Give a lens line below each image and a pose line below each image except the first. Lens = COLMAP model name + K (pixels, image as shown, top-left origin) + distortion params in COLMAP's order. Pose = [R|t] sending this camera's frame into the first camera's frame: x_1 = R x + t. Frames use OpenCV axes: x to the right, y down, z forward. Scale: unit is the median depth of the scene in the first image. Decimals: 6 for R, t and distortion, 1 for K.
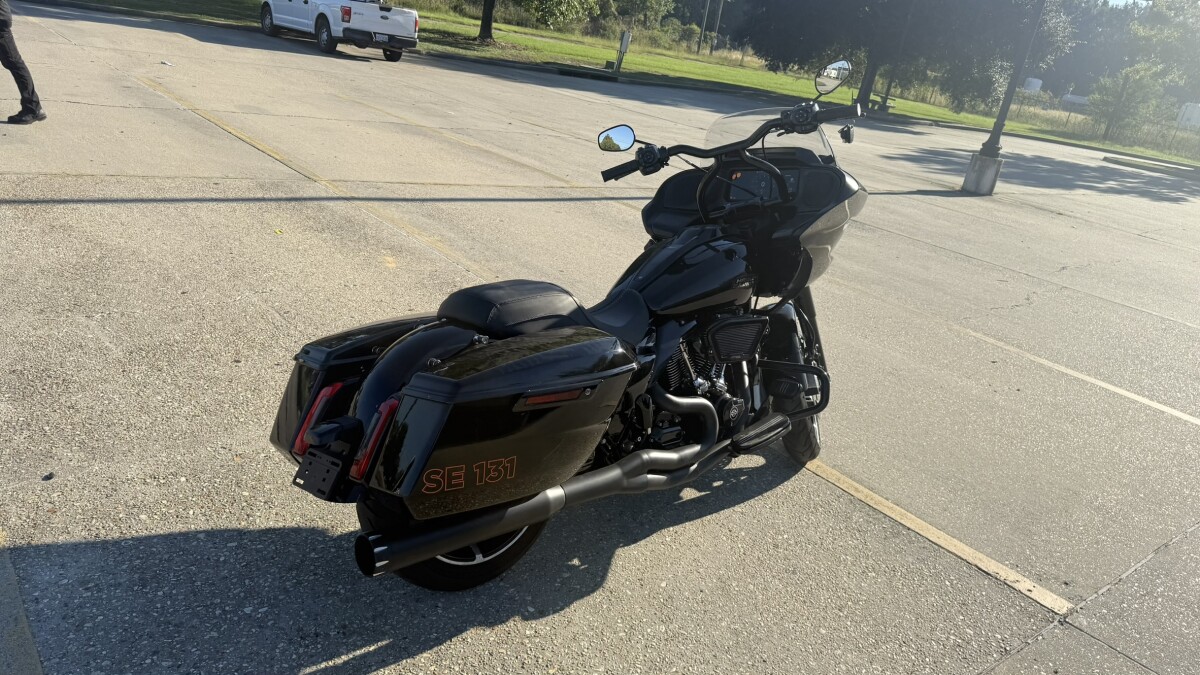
lens RADIAL K [[862.8, 0, 600.0], [0, 862.8, 337.5], [0, 0, 1]] dist [0.000601, 0.002321]
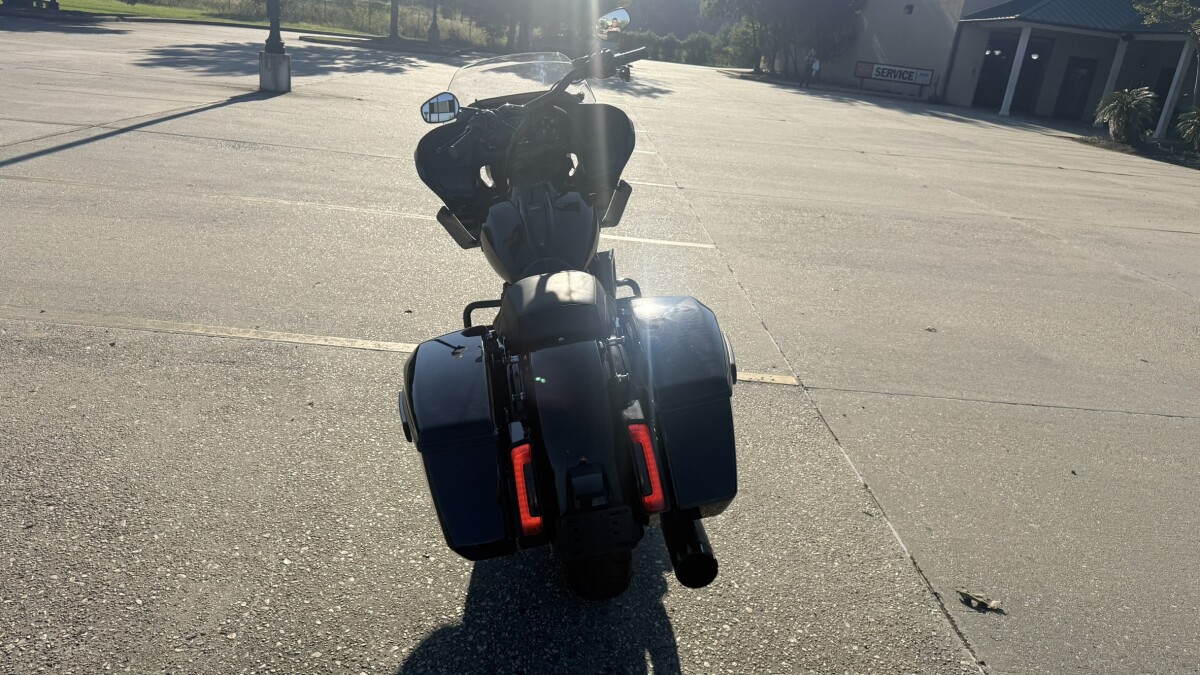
lens RADIAL K [[862.8, 0, 600.0], [0, 862.8, 337.5], [0, 0, 1]] dist [0.000601, 0.002321]
pose [[0.605628, -0.355266, 0.712040, -0.154590], [0.262442, 0.933915, 0.242748, -0.044519], [-0.751225, 0.039854, 0.658842, 0.064742]]
